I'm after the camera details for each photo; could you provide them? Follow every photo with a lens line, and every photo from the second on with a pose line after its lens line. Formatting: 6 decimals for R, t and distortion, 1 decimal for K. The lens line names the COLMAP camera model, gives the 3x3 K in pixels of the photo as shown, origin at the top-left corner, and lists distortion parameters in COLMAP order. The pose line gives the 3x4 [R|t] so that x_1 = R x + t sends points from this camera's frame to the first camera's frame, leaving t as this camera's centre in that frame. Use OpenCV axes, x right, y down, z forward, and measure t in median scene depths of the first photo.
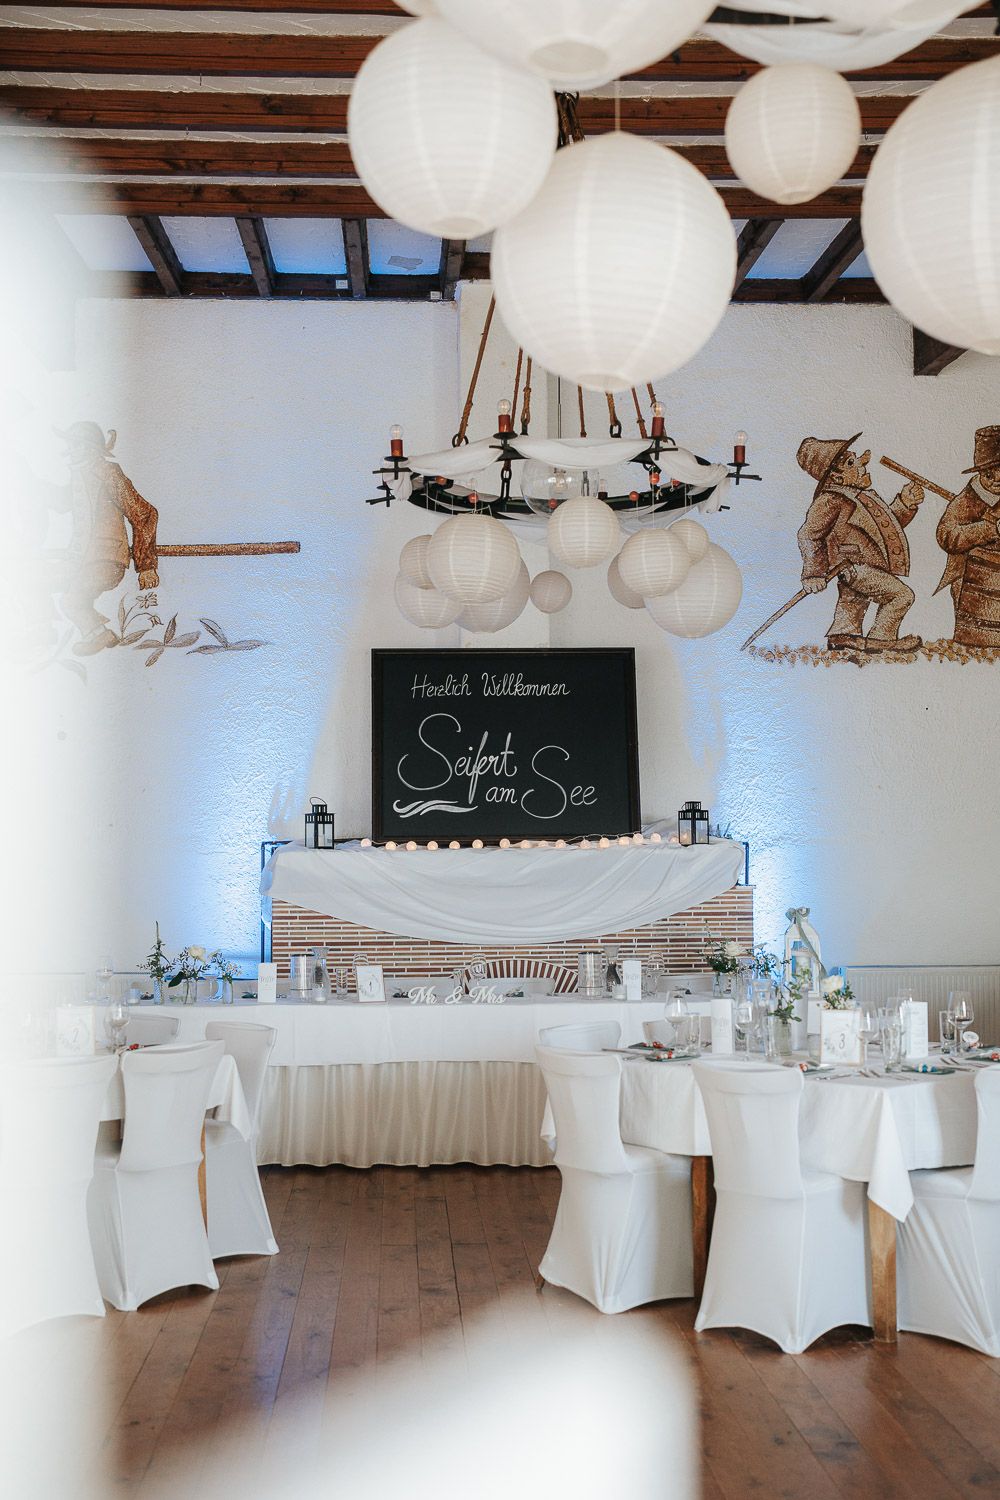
lens RADIAL K [[1720.5, 0, 499.4], [0, 1720.5, 749.9], [0, 0, 1]] dist [0.176376, 0.000000]
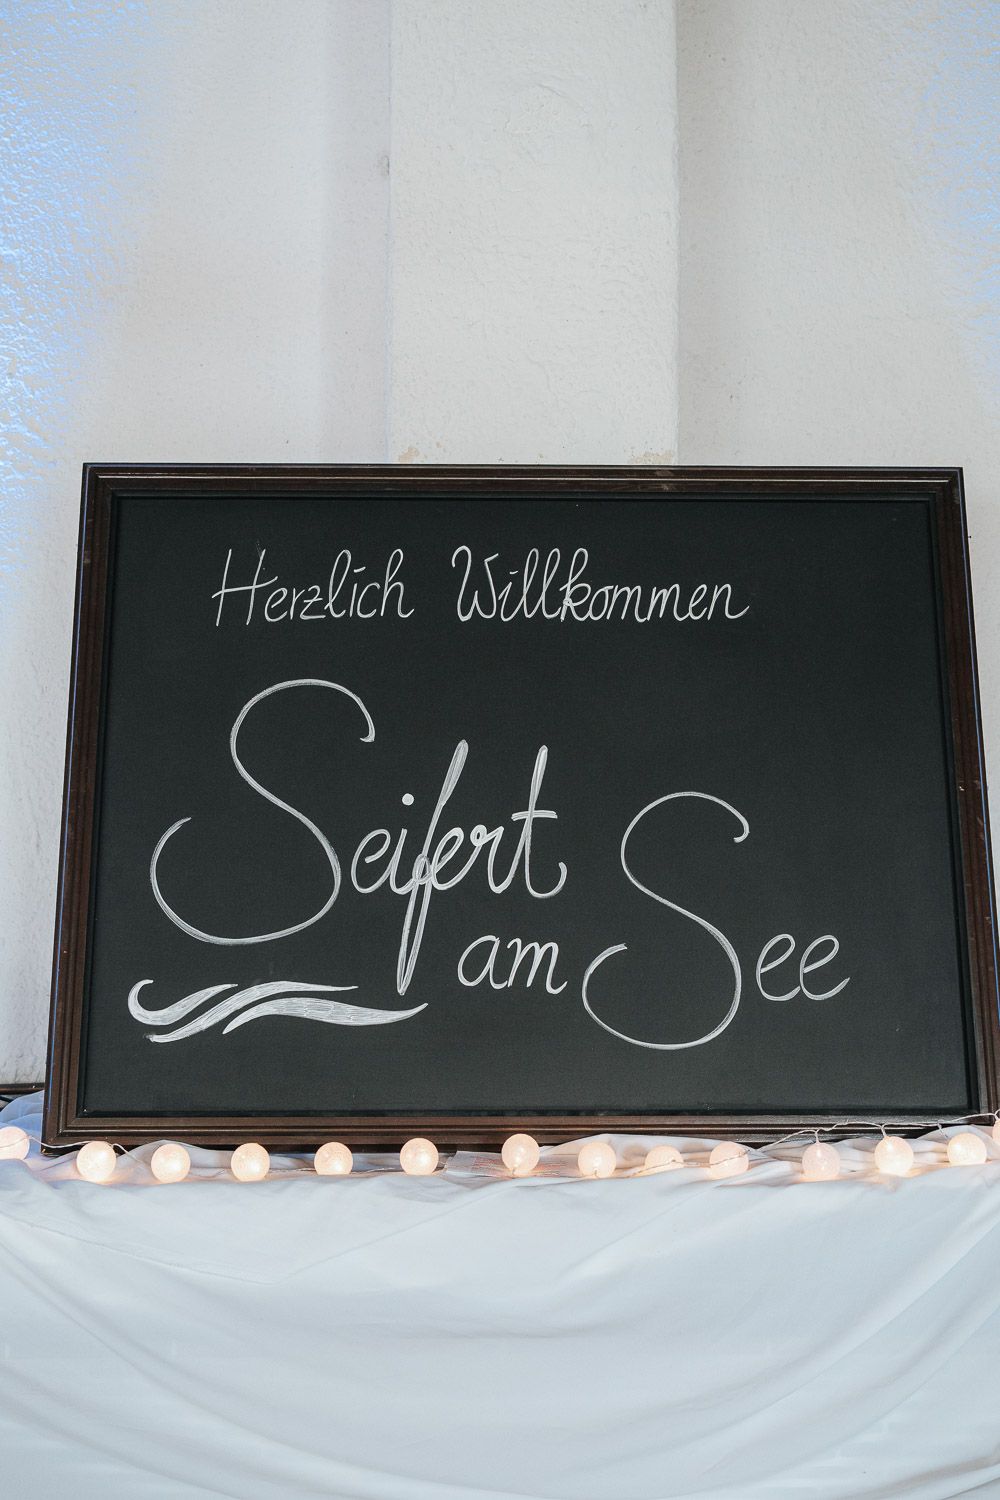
lens RADIAL K [[1674.1, 0, 500.7], [0, 1674.1, 748.7], [0, 0, 1]] dist [0.005589, 0.000000]
pose [[0.999428, 0.006433, -0.033189, 0.008208], [-0.007742, 0.999191, -0.039473, 0.001684], [0.032908, 0.039707, 0.998669, 0.721459]]
